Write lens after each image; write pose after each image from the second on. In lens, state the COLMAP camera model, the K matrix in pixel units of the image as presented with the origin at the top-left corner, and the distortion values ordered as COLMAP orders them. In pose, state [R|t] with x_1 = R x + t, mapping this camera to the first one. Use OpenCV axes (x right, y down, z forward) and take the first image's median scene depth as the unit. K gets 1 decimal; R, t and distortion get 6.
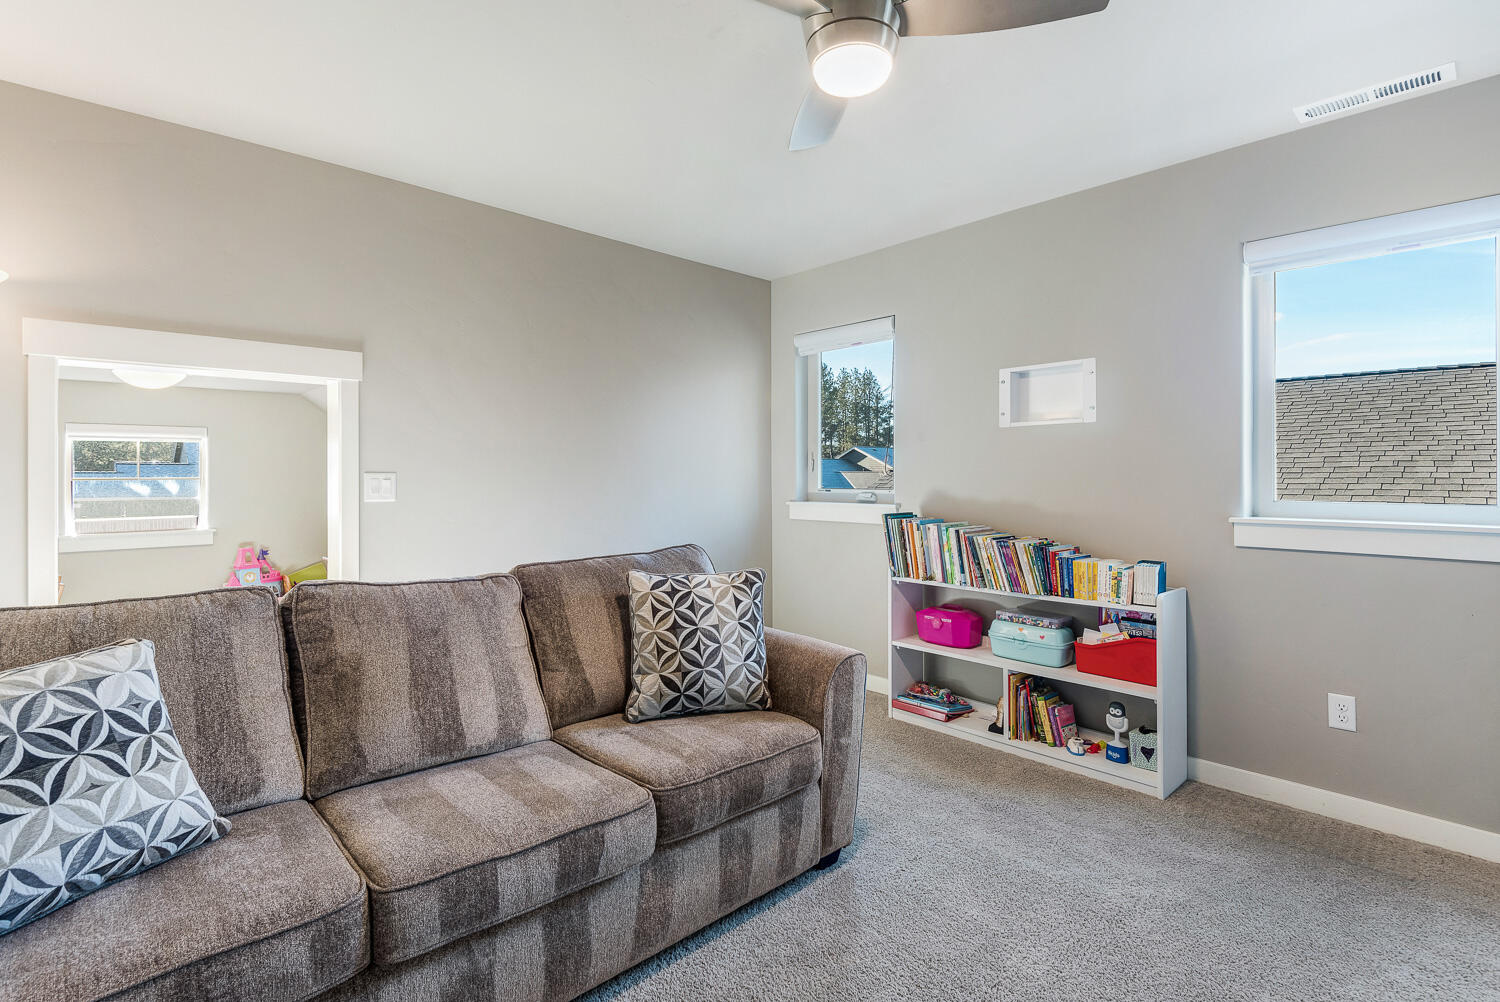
lens RADIAL K [[717.1, 0, 750.0], [0, 717.1, 501.0], [0, 0, 1]] dist [0.001778, -0.000147]
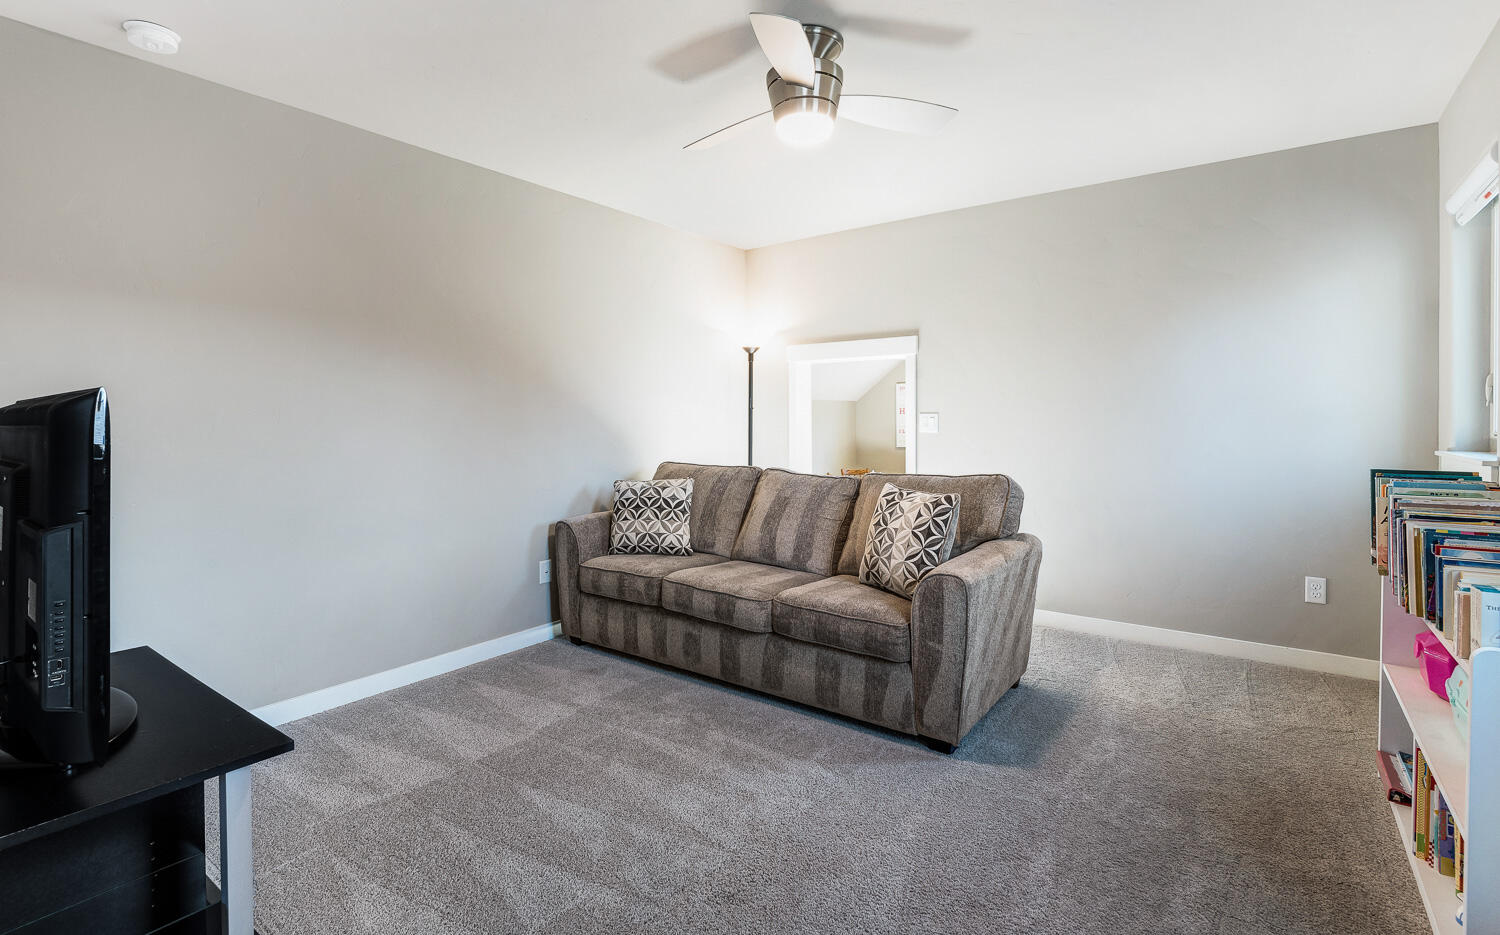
lens RADIAL K [[696.1, 0, 750.8], [0, 696.1, 428.6], [0, 0, 1]] dist [-0.000620, -0.000053]
pose [[0.179868, 0.019386, -0.983500, 1.220432], [-0.023197, 0.999611, 0.015461, -0.029245], [0.983417, 0.020033, 0.180248, 0.509163]]
